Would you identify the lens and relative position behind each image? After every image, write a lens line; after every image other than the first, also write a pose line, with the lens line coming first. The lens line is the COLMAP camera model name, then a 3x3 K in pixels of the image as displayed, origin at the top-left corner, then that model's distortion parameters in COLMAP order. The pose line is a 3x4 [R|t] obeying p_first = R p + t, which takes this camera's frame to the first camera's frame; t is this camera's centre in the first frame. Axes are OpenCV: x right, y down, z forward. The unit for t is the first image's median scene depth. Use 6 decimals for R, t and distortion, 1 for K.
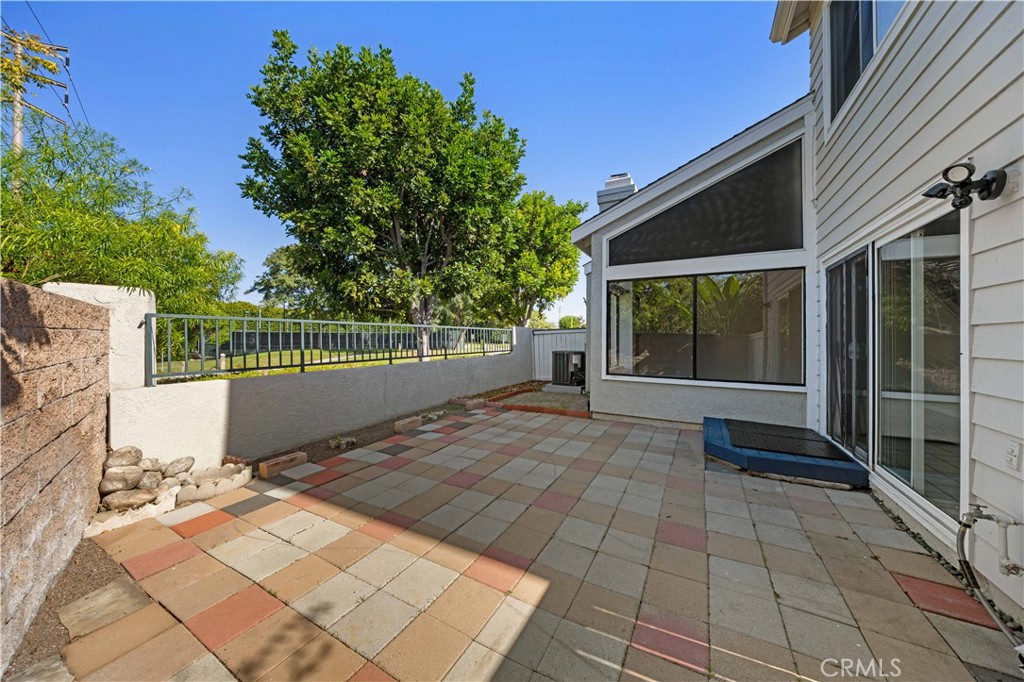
lens RADIAL K [[356.3, 0, 508.8], [0, 356.3, 338.0], [0, 0, 1]] dist [-0.001657, -0.000397]
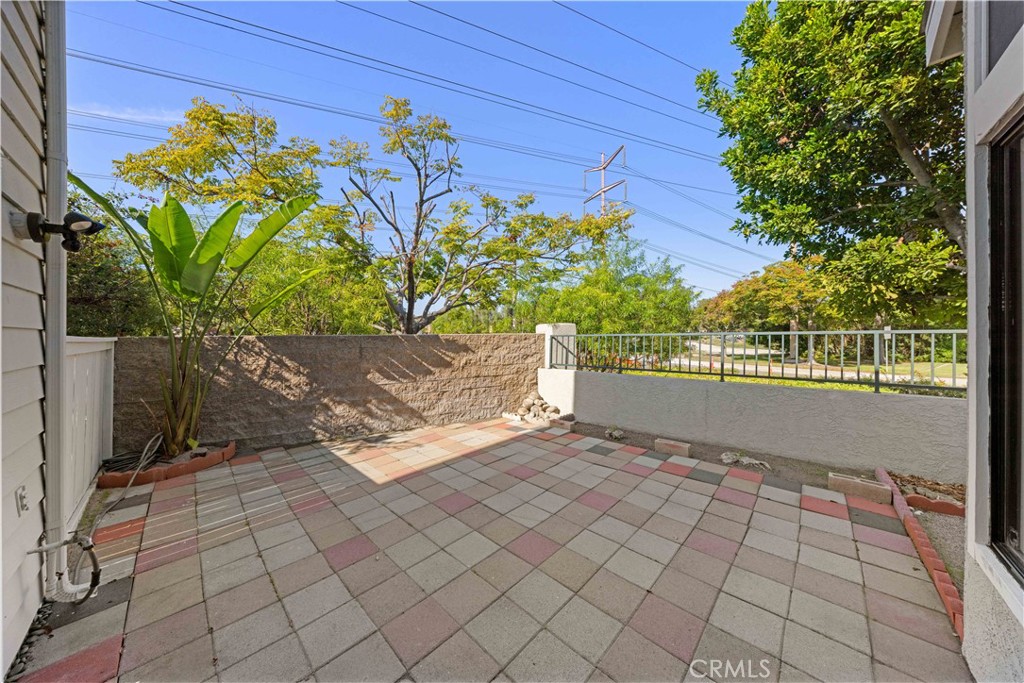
lens RADIAL K [[313.2, 0, 510.2], [0, 313.2, 333.1], [0, 0, 1]] dist [-0.005633, 0.000092]
pose [[-0.244610, -0.006223, -0.969601, 0.788490], [0.002787, 0.999971, -0.007121, -0.060641], [0.969617, -0.004444, -0.244586, 1.044569]]
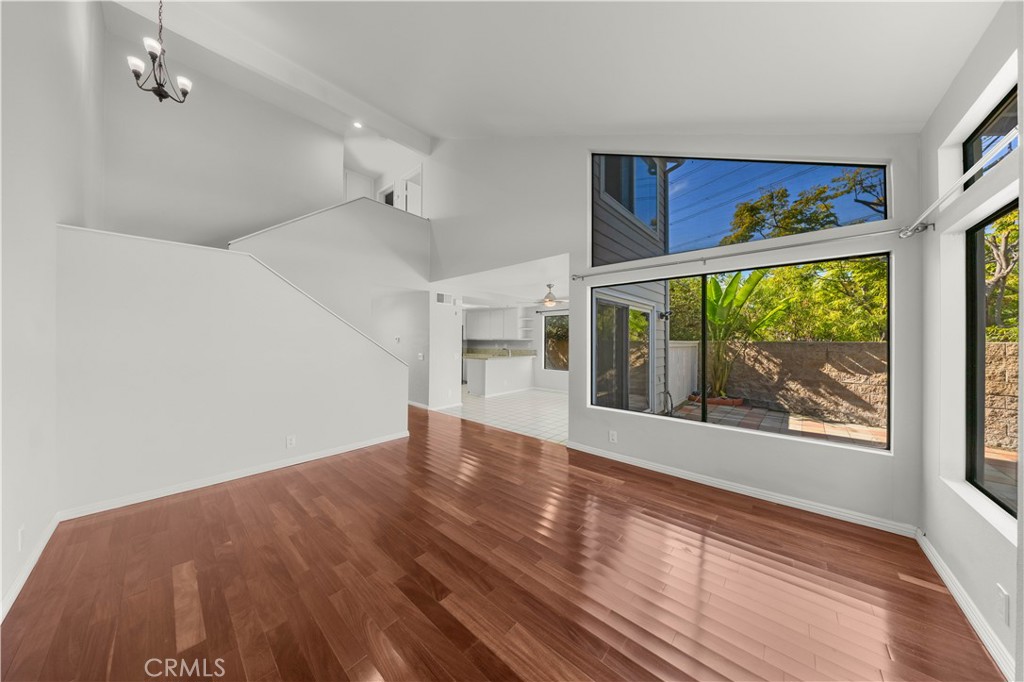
lens RADIAL K [[313.2, 0, 517.3], [0, 313.2, 337.5], [0, 0, 1]] dist [-0.005633, 0.000092]
pose [[-0.977127, -0.004050, 0.212616, 0.967802], [-0.004504, 0.999988, -0.001653, -0.077389], [-0.212607, -0.002573, -0.977134, 2.168976]]
